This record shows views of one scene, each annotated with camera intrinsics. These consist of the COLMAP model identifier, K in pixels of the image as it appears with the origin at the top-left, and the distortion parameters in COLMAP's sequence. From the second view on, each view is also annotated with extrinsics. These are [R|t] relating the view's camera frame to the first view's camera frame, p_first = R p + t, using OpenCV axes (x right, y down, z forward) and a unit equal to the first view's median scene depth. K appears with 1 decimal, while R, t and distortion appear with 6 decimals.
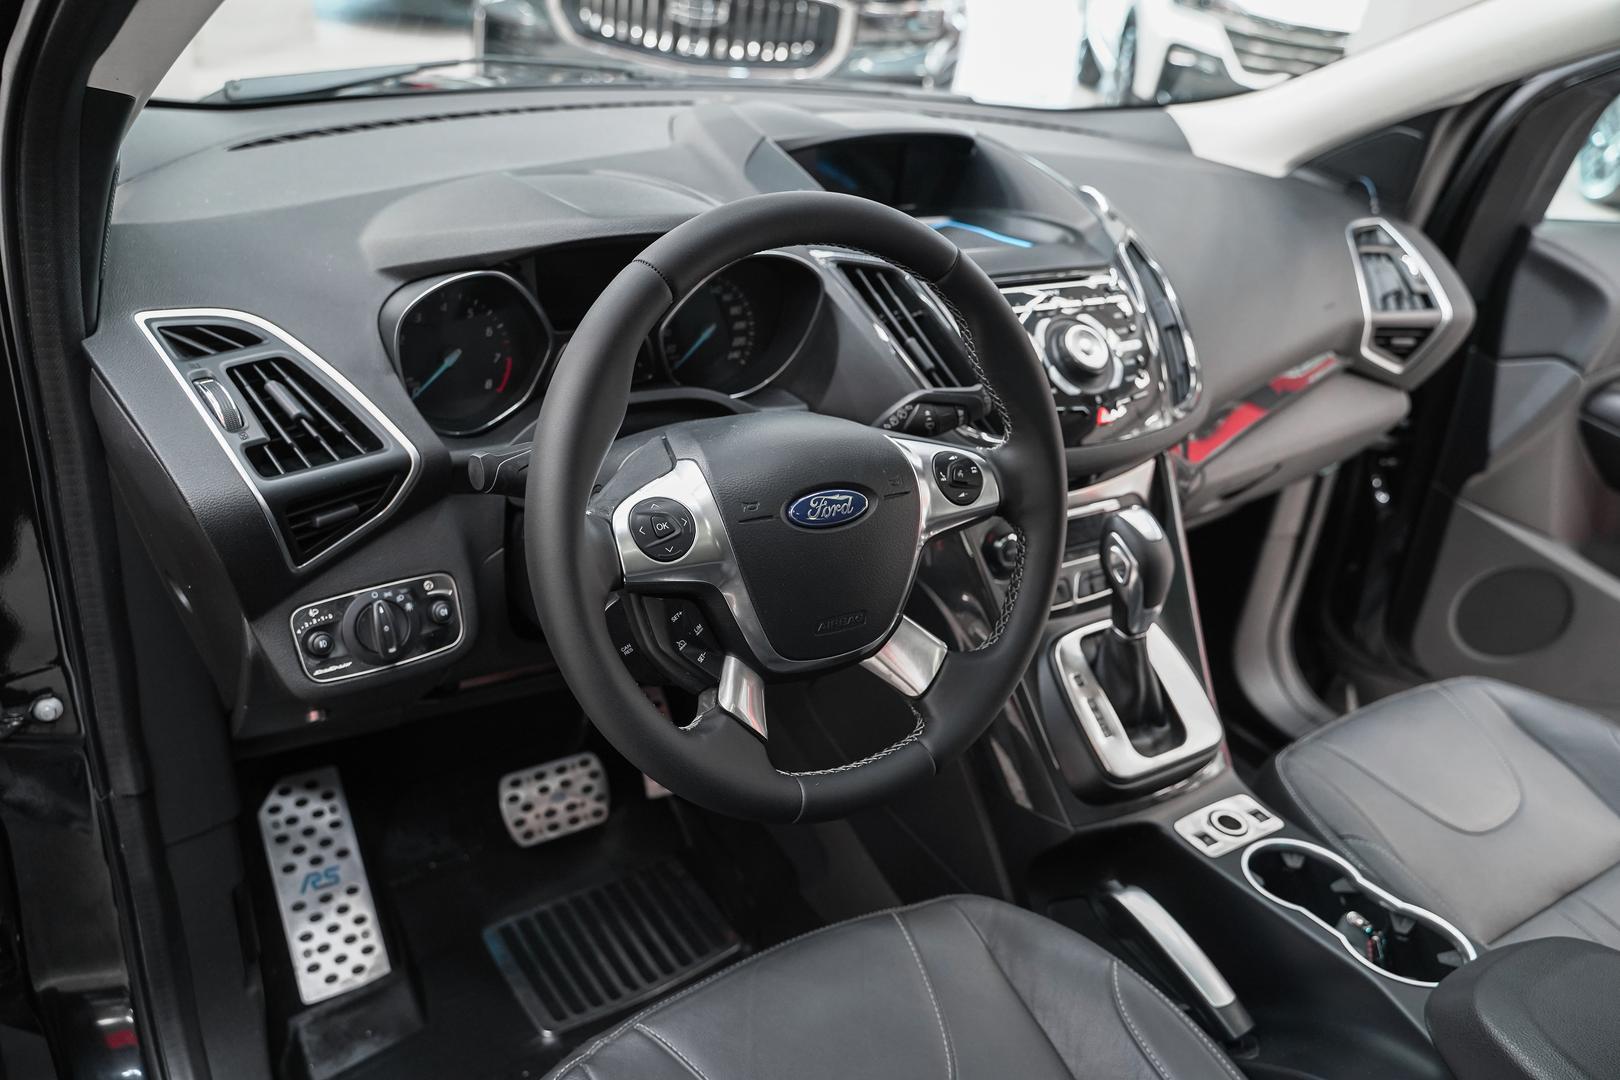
lens RADIAL K [[1289.4, 0, 806.1], [0, 1289.4, 534.7], [0, 0, 1]] dist [-0.008120, -0.002031]
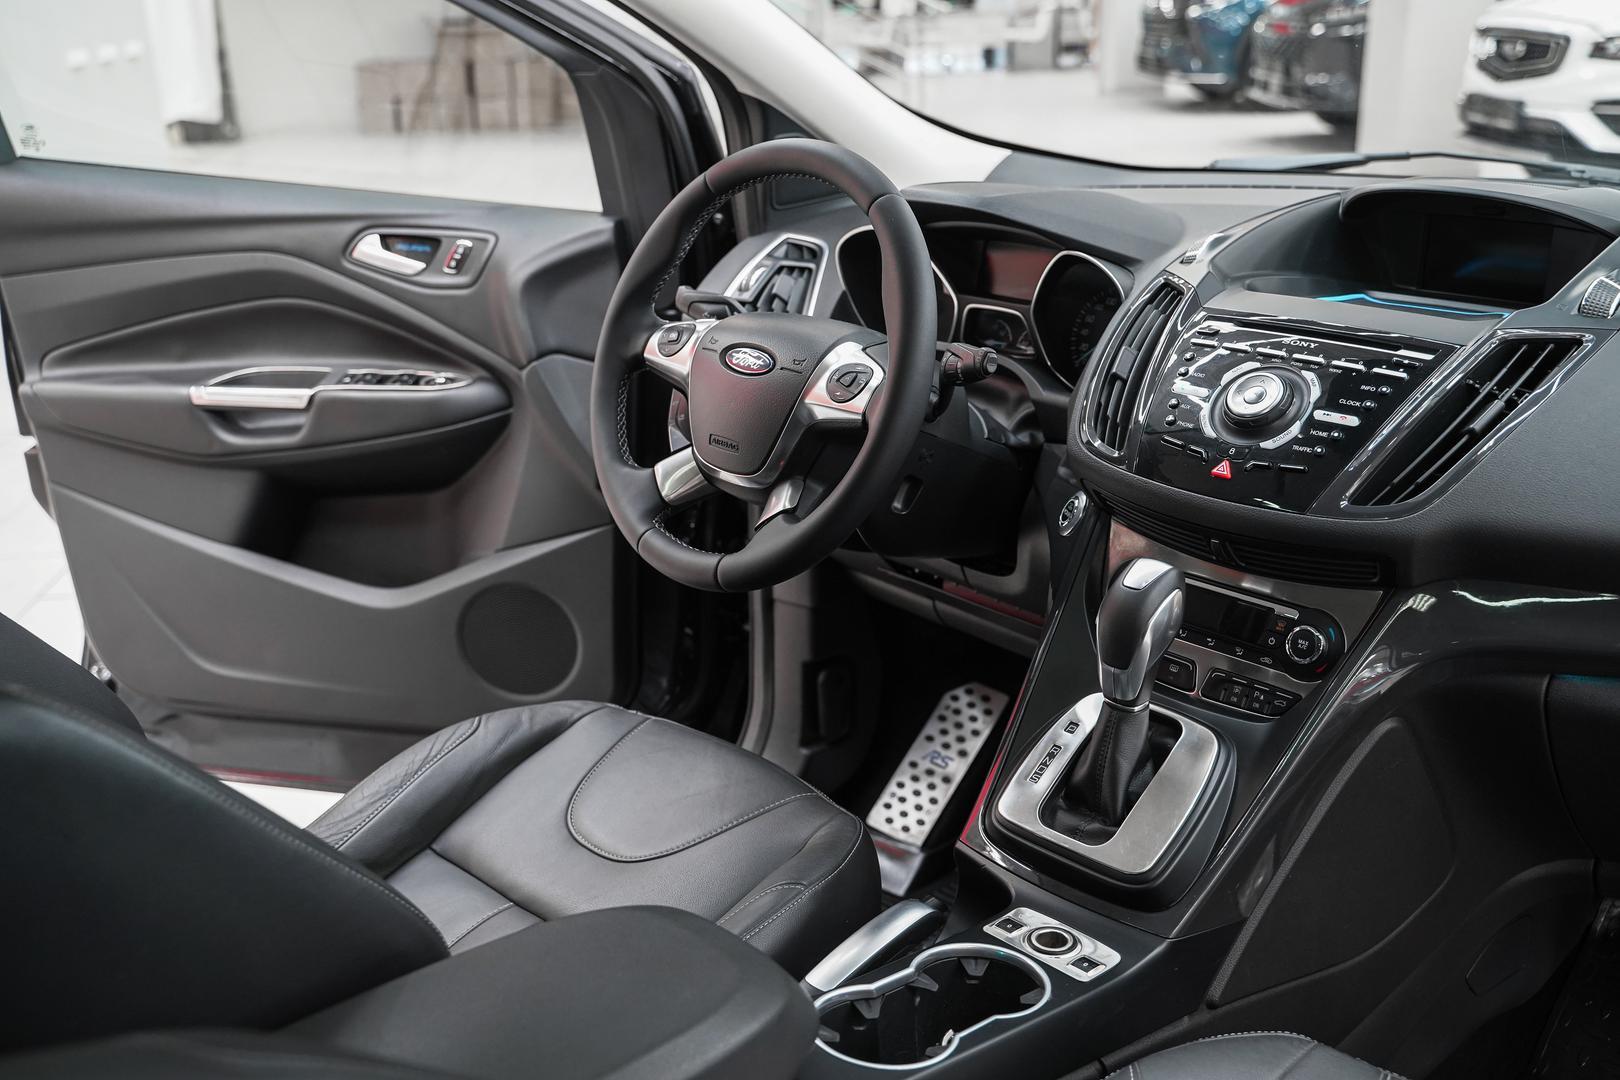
lens RADIAL K [[1611.6, 0, 810.0], [0, 1611.6, 540.0], [0, 0, 1]] dist [-0.005137, 0.002750]
pose [[0.176501, 0.213018, -0.960974, 0.980599], [-0.428471, 0.895575, 0.119825, -0.047998], [0.886149, 0.390600, 0.249342, 0.405963]]
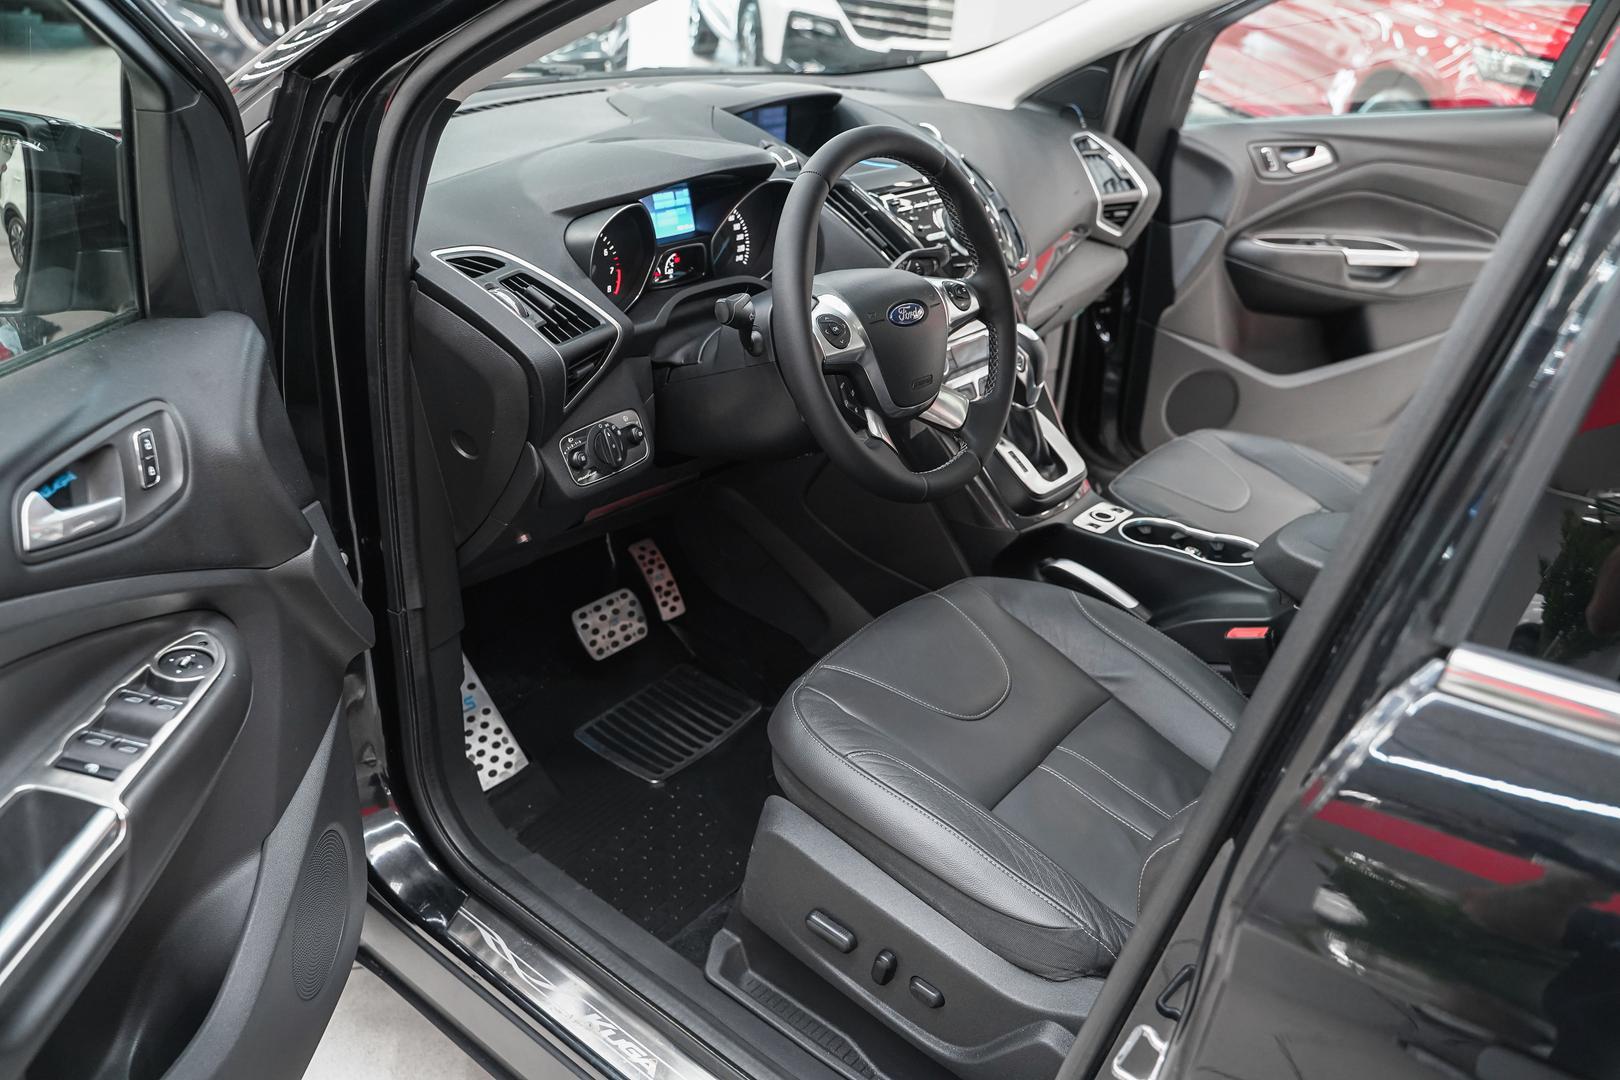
lens RADIAL K [[1301.0, 0, 810.0], [0, 1301.0, 540.0], [0, 0, 1]] dist [-0.017961, -0.003806]
pose [[0.949344, -0.171645, 0.263219, -0.342811], [0.166850, 0.985144, 0.040640, 0.102300], [-0.266284, 0.005337, 0.963880, -0.341163]]
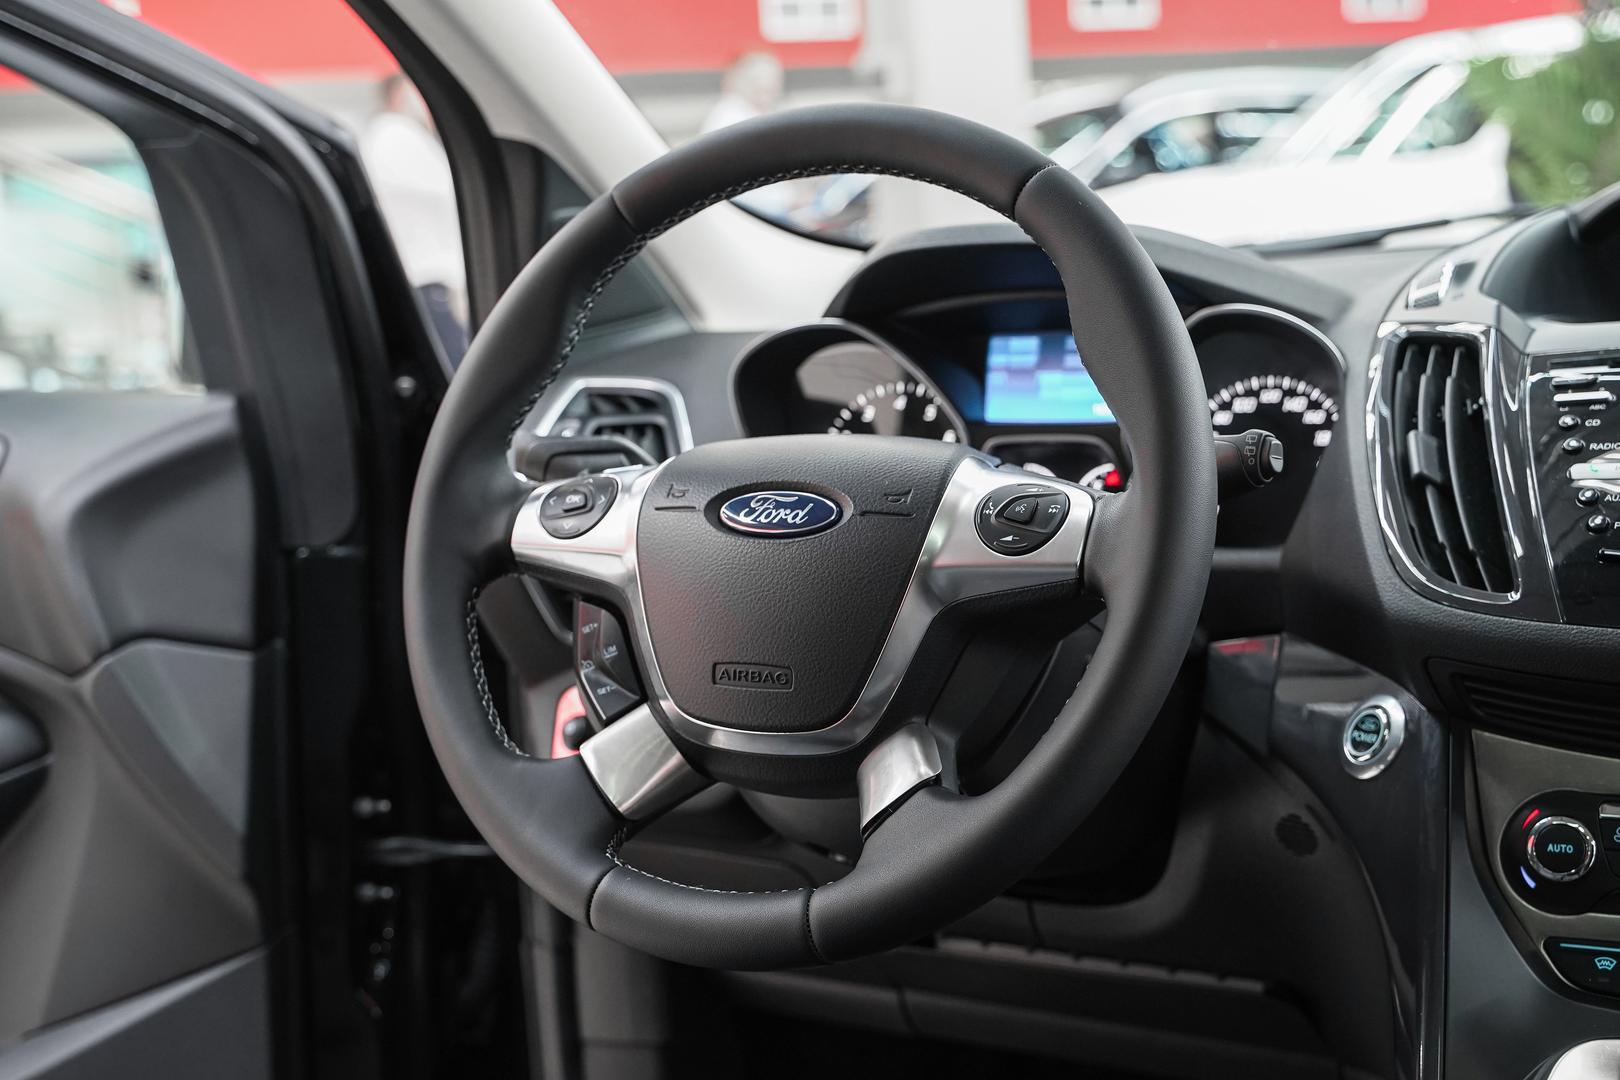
lens RADIAL K [[2182.1, 0, 810.0], [0, 2182.1, 540.0], [0, 0, 1]] dist [0.005543, -0.009819]
pose [[0.479364, -0.019558, -0.877398, 0.614717], [-0.309970, 0.931544, -0.190116, 0.122612], [0.821054, 0.363102, 0.440486, 0.285040]]
